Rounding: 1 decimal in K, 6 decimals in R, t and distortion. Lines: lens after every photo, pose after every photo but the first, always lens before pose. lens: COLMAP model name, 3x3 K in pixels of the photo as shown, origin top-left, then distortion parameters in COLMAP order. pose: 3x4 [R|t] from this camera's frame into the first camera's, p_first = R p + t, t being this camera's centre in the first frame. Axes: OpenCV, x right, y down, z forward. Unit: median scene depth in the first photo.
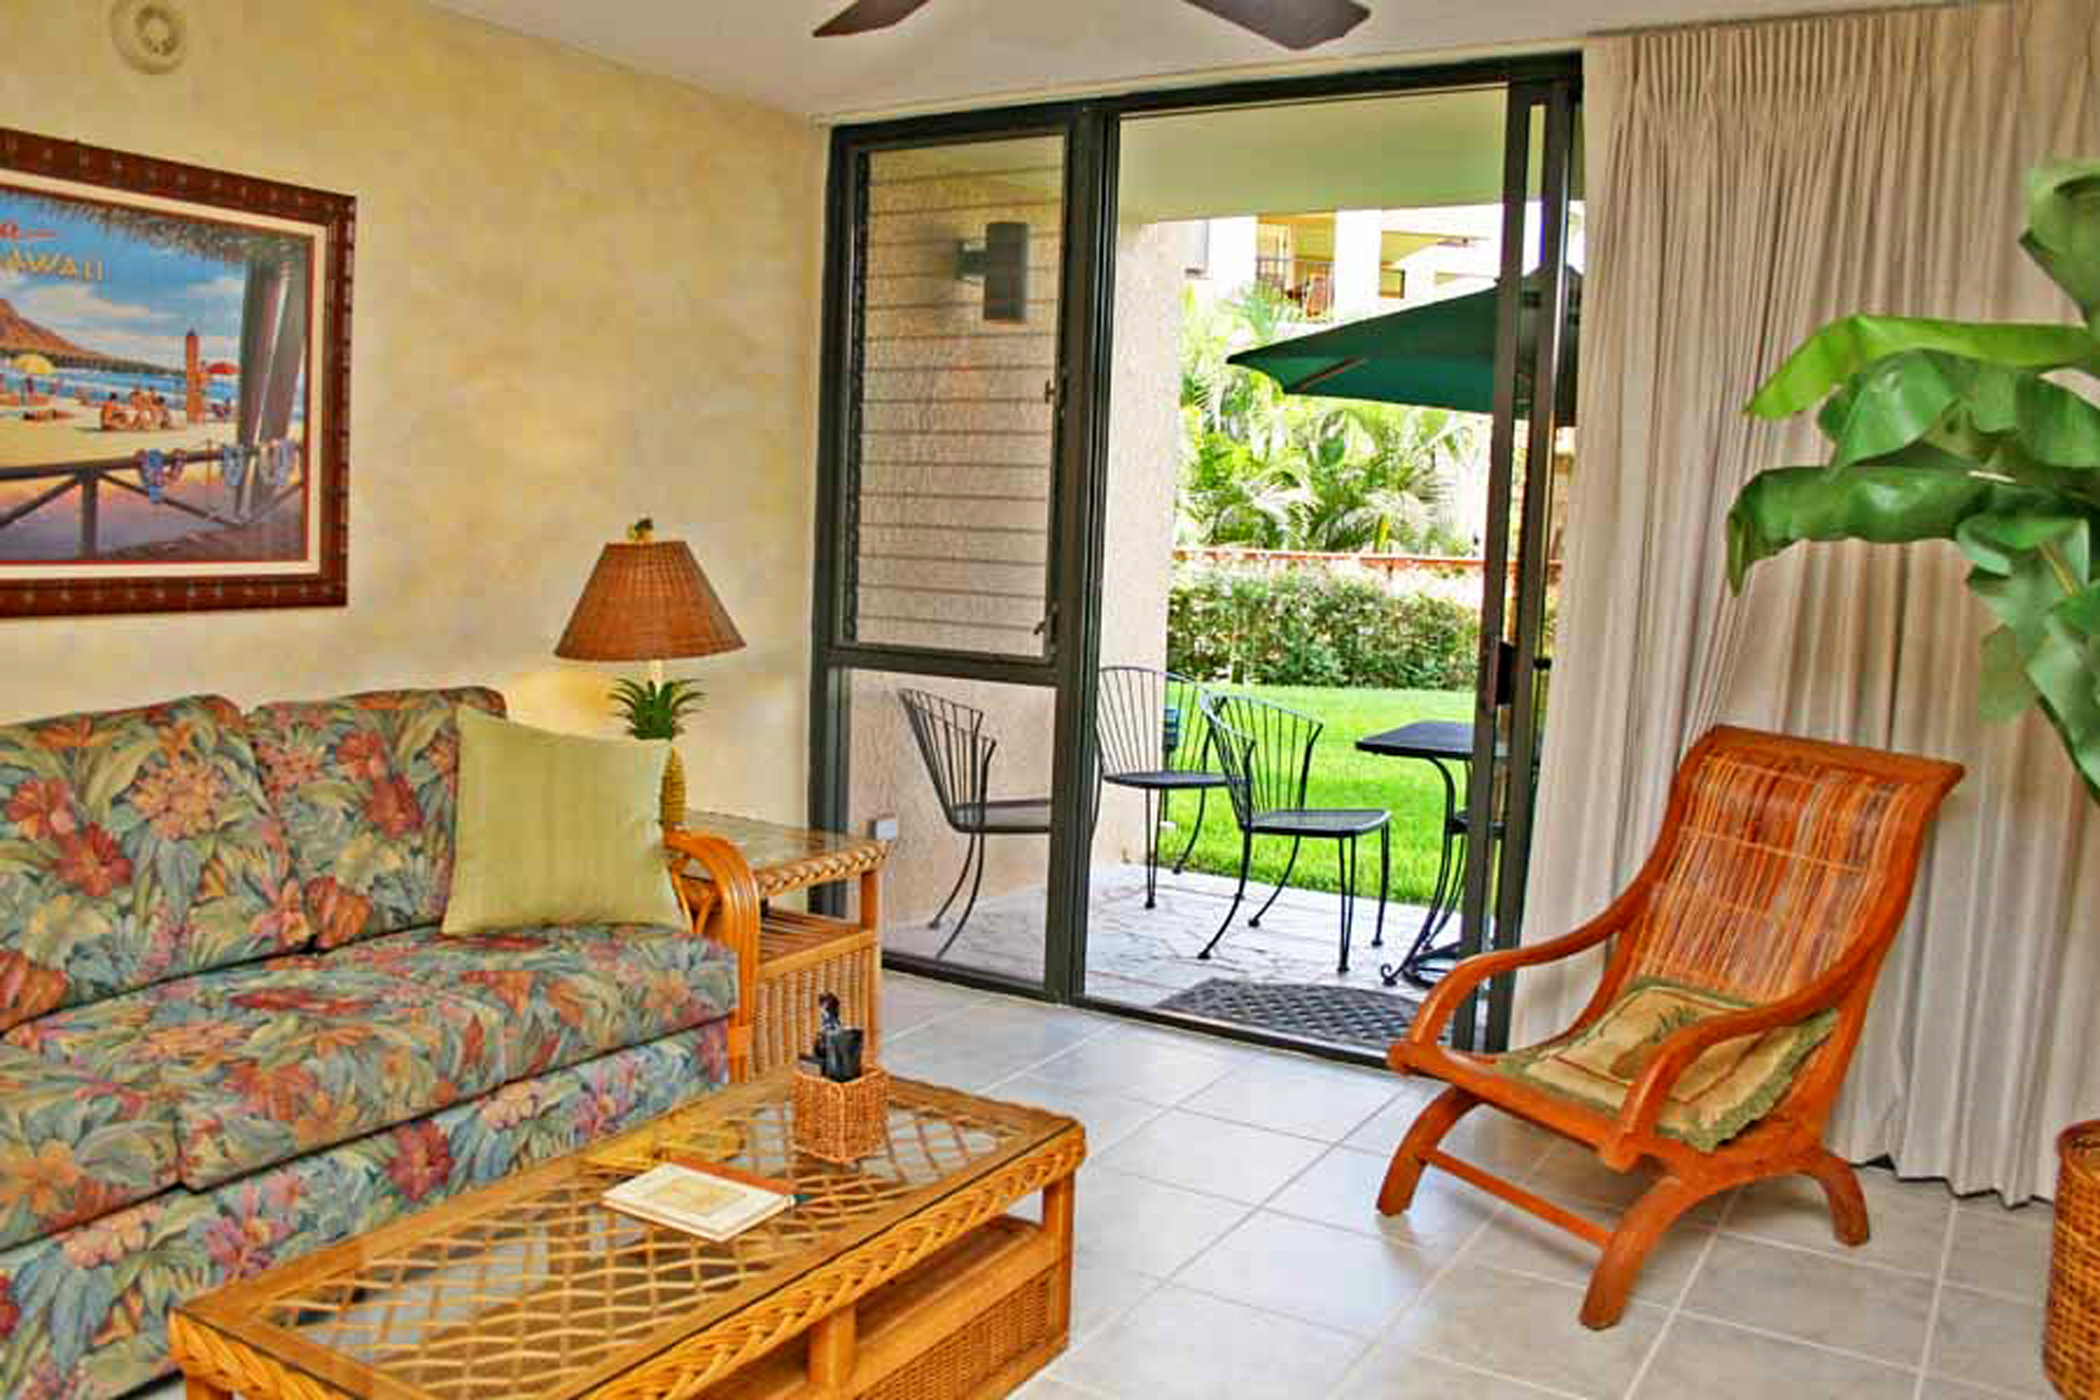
lens RADIAL K [[1744.7, 0, 1050.0], [0, 1744.7, 700.0], [0, 0, 1]] dist [-0.139886, 0.081449]
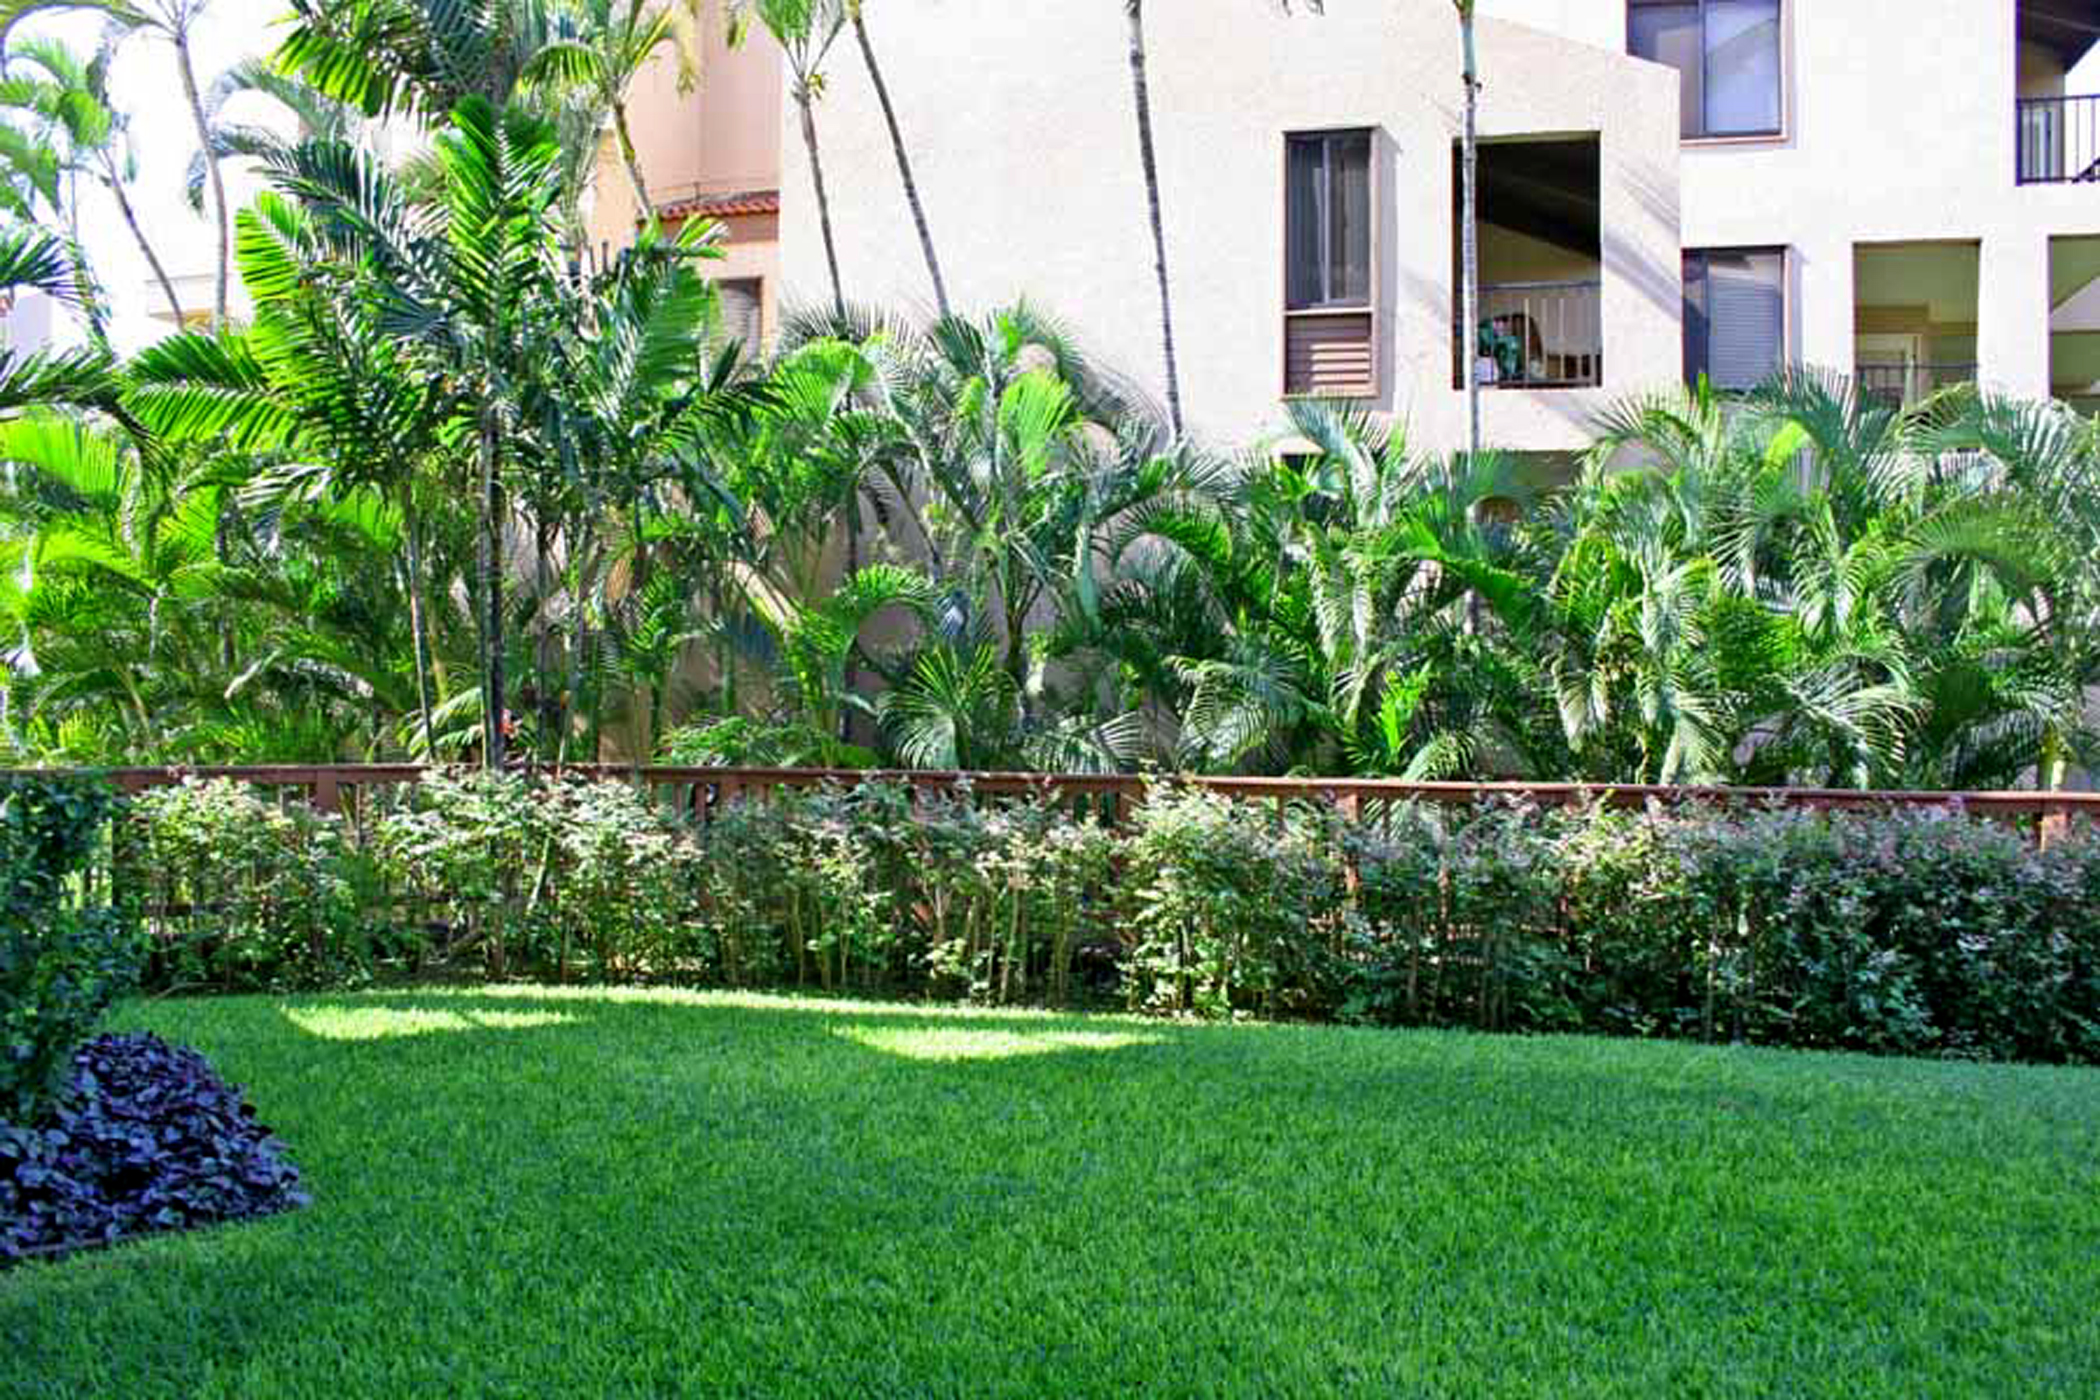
lens RADIAL K [[1744.7, 0, 1050.0], [0, 1744.7, 700.0], [0, 0, 1]] dist [-0.139886, 0.081449]
pose [[0.918665, -0.029583, -0.393929, 0.128529], [-0.026496, 0.990332, -0.136161, -0.036100], [0.394149, 0.135524, 0.909000, 0.435427]]
